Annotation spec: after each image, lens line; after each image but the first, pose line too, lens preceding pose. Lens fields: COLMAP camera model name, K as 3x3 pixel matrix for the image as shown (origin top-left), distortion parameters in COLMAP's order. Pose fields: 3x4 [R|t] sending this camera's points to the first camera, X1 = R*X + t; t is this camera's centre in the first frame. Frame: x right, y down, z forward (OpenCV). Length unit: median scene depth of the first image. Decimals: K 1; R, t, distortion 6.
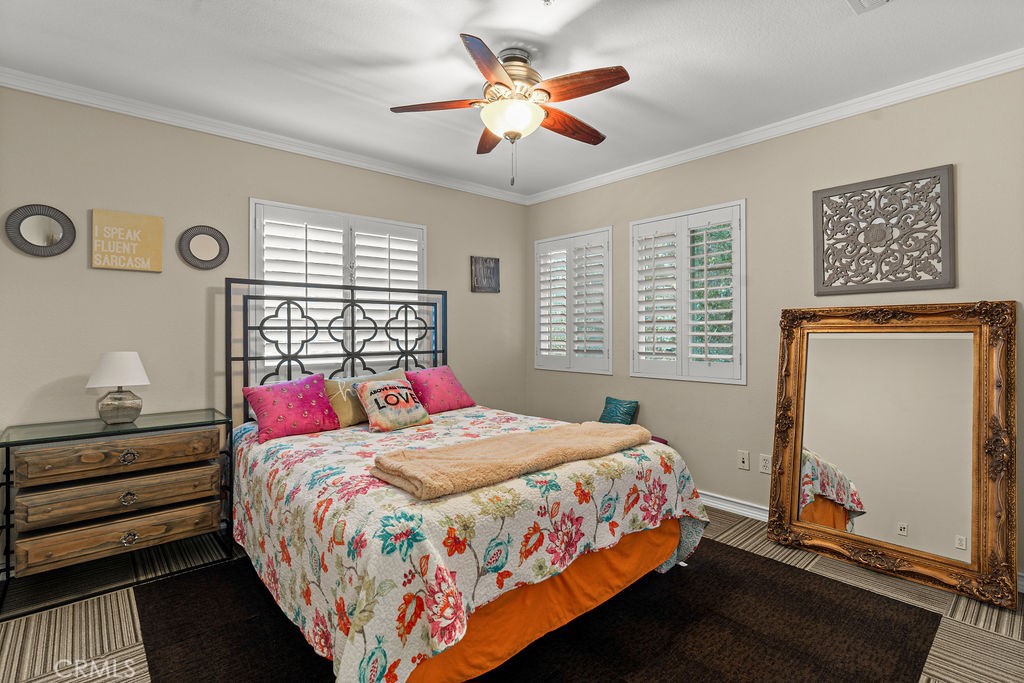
lens RADIAL K [[486.8, 0, 509.9], [0, 486.8, 331.9], [0, 0, 1]] dist [-0.009323, 0.001036]
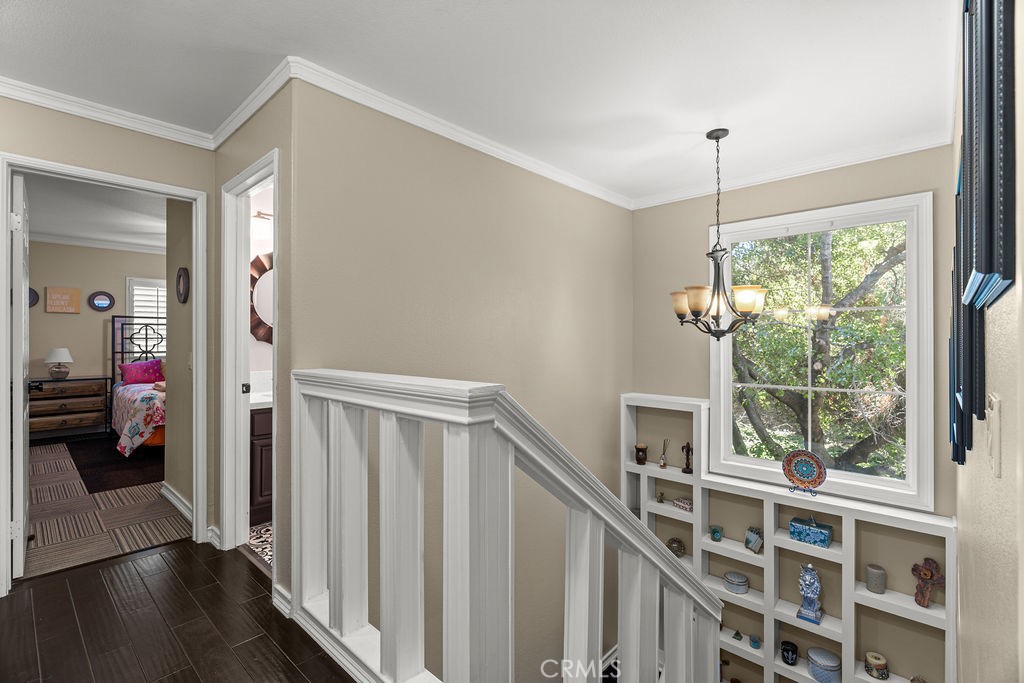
lens RADIAL K [[468.3, 0, 509.4], [0, 468.3, 338.9], [0, 0, 1]] dist [-0.003272, 0.001633]
pose [[0.995723, 0.002025, 0.092366, 1.004666], [-0.001817, 0.999996, -0.002338, -0.003387], [-0.092370, 0.002161, 0.995722, -1.266857]]
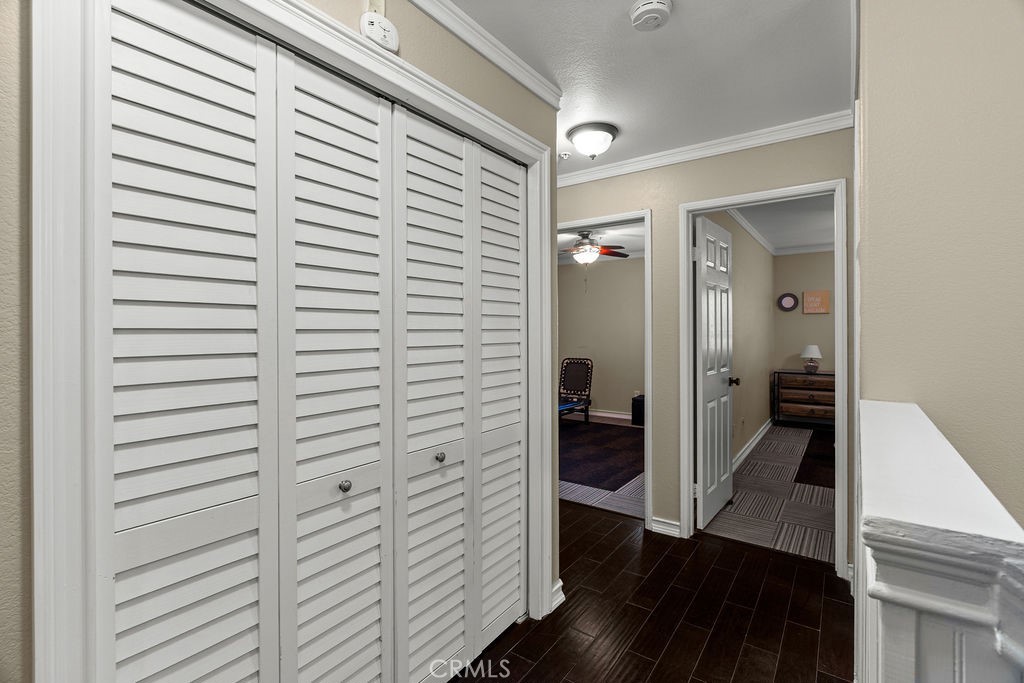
lens RADIAL K [[468.3, 0, 514.9], [0, 468.3, 332.3], [0, 0, 1]] dist [-0.003272, 0.001633]
pose [[0.219866, 0.001228, -0.975529, 1.165362], [0.002604, 0.999995, 0.001845, -0.033890], [0.975527, -0.002946, 0.219862, -1.005108]]
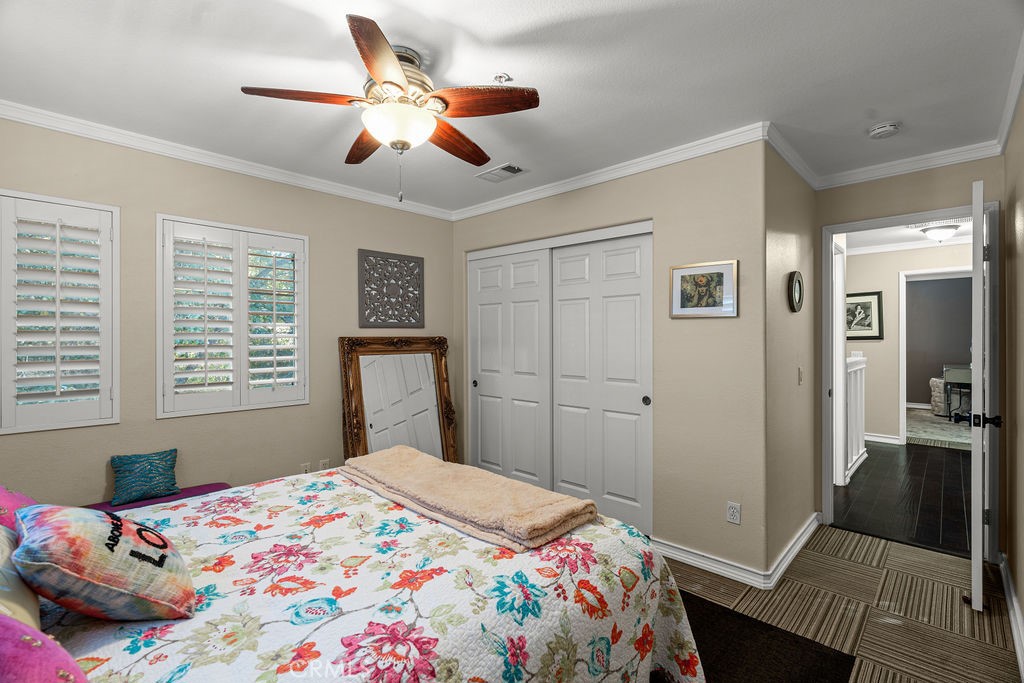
lens RADIAL K [[468.3, 0, 507.4], [0, 468.3, 337.9], [0, 0, 1]] dist [-0.003272, 0.001633]
pose [[-0.079535, 0.008437, 0.996796, -0.681260], [0.006663, 0.999946, -0.007932, -0.032622], [-0.996810, 0.006011, -0.079587, 0.694341]]
